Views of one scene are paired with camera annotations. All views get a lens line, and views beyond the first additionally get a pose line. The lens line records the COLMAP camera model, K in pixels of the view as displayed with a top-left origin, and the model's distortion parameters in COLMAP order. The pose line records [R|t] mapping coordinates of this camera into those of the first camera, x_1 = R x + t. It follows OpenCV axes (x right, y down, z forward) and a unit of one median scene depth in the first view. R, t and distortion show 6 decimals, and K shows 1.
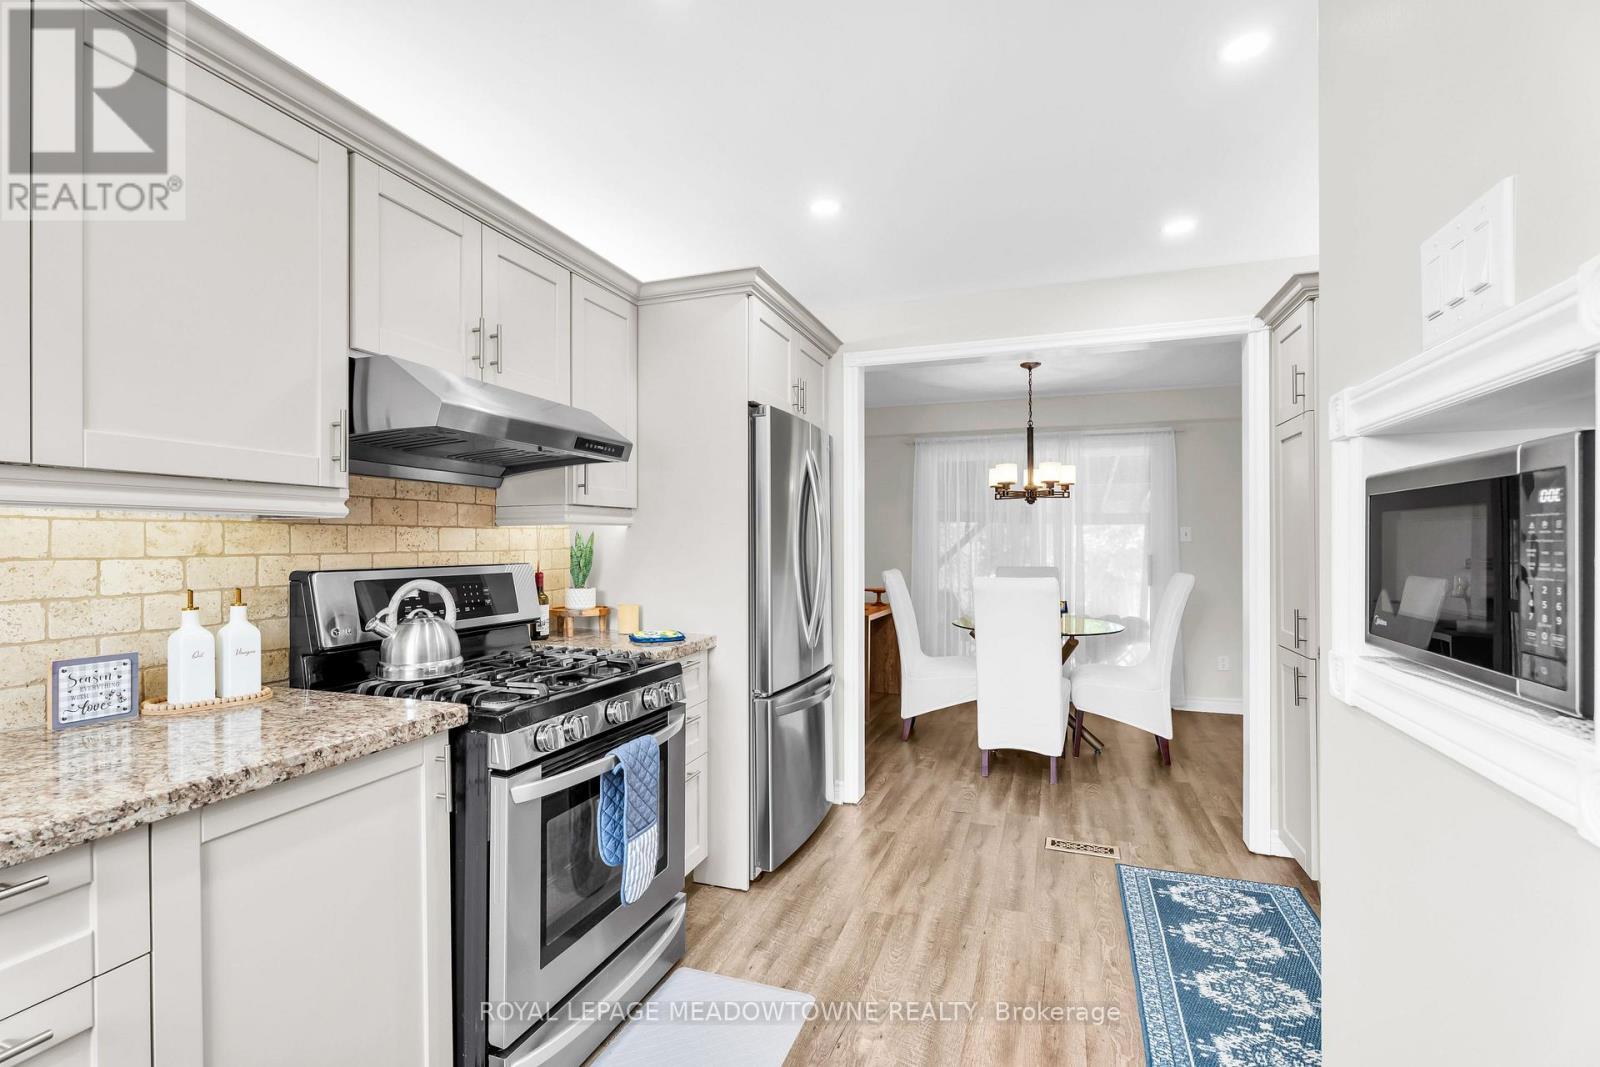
lens RADIAL K [[720.2, 0, 805.2], [0, 720.2, 534.9], [0, 0, 1]] dist [0.001757, 0.000215]
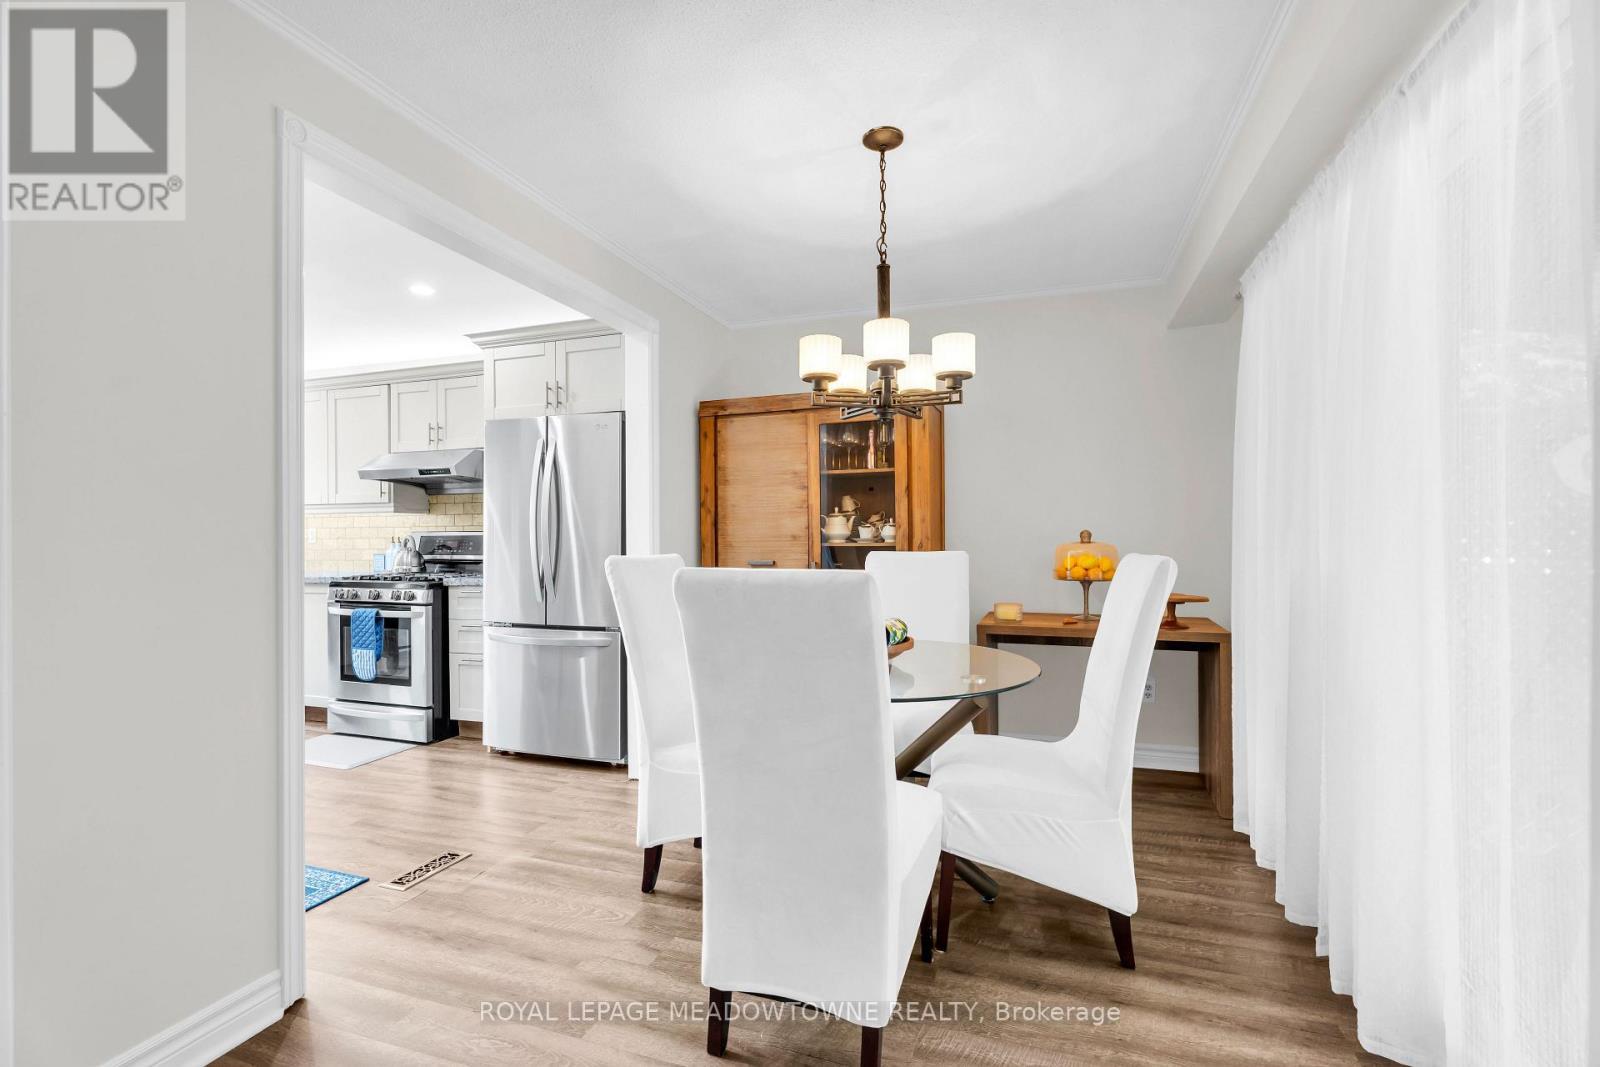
lens RADIAL K [[720.2, 0, 805.2], [0, 720.2, 534.9], [0, 0, 1]] dist [0.001757, 0.000215]
pose [[0.008831, -0.002702, -0.999957, 1.681321], [0.016786, 0.999856, -0.002553, 0.074699], [0.999820, -0.016762, 0.008875, 1.967391]]
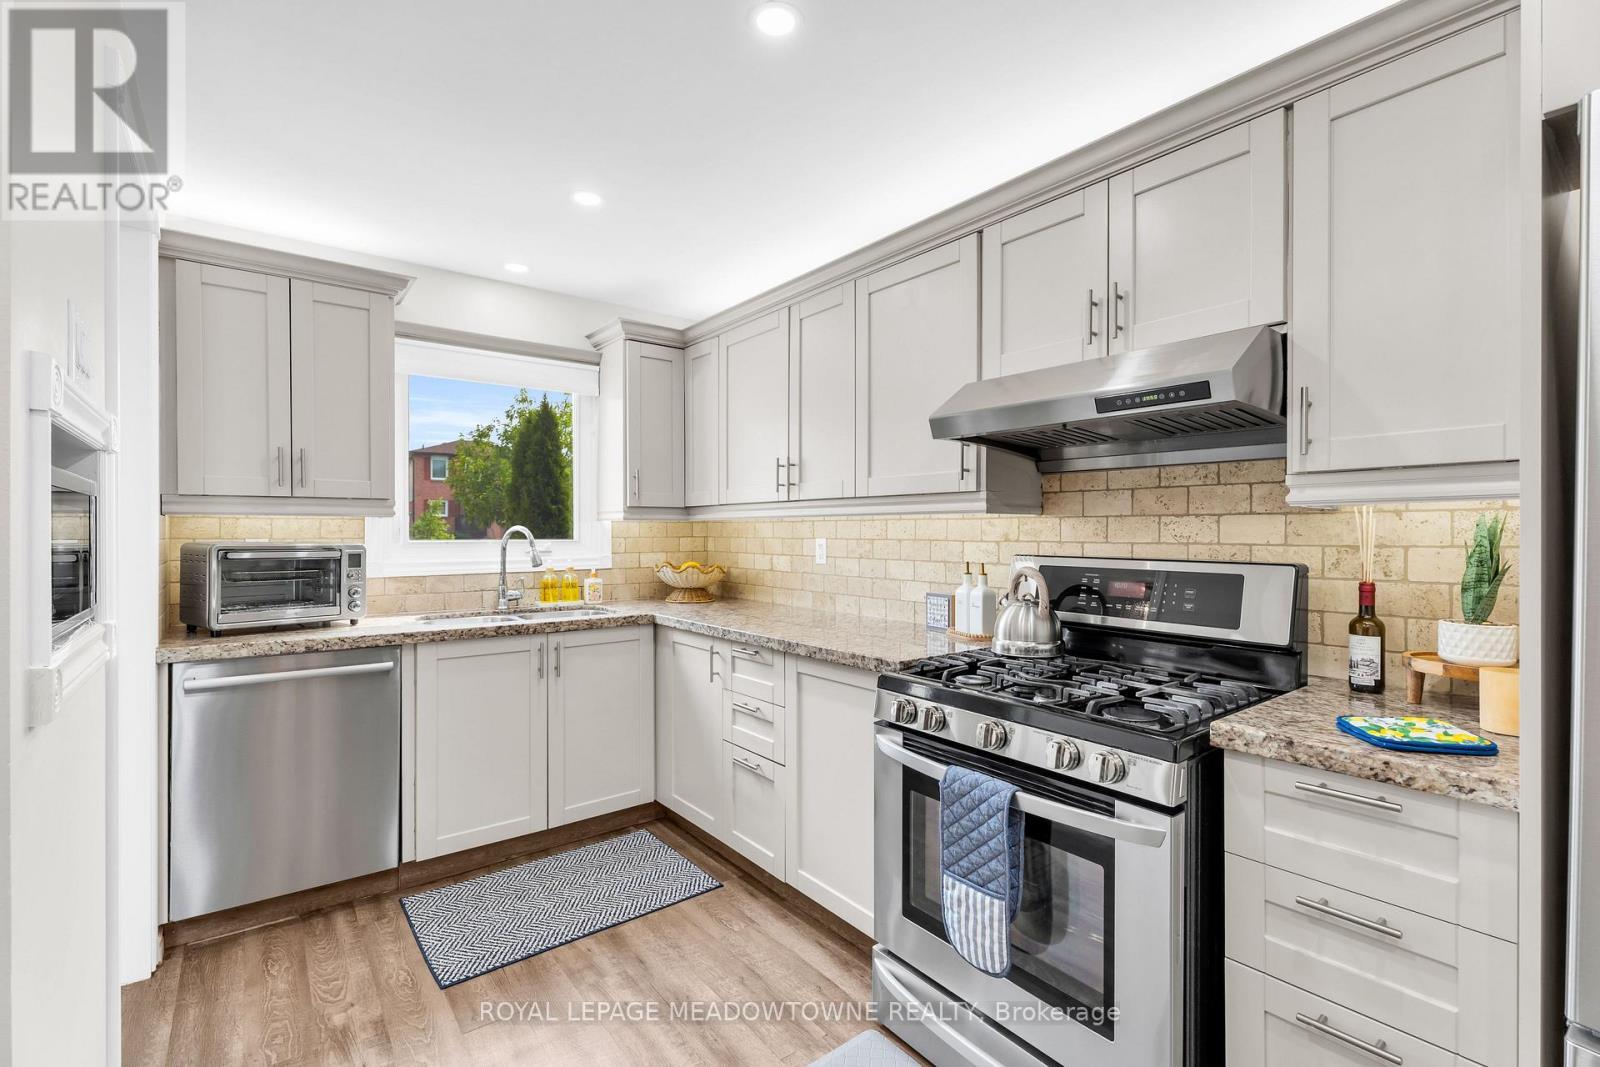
lens RADIAL K [[720.2, 0, 805.2], [0, 720.2, 534.9], [0, 0, 1]] dist [0.001757, 0.000215]
pose [[-0.532871, 0.003941, -0.846187, 0.475347], [0.005583, 0.999984, 0.001141, 0.009049], [0.846178, -0.004117, -0.532885, 1.071456]]
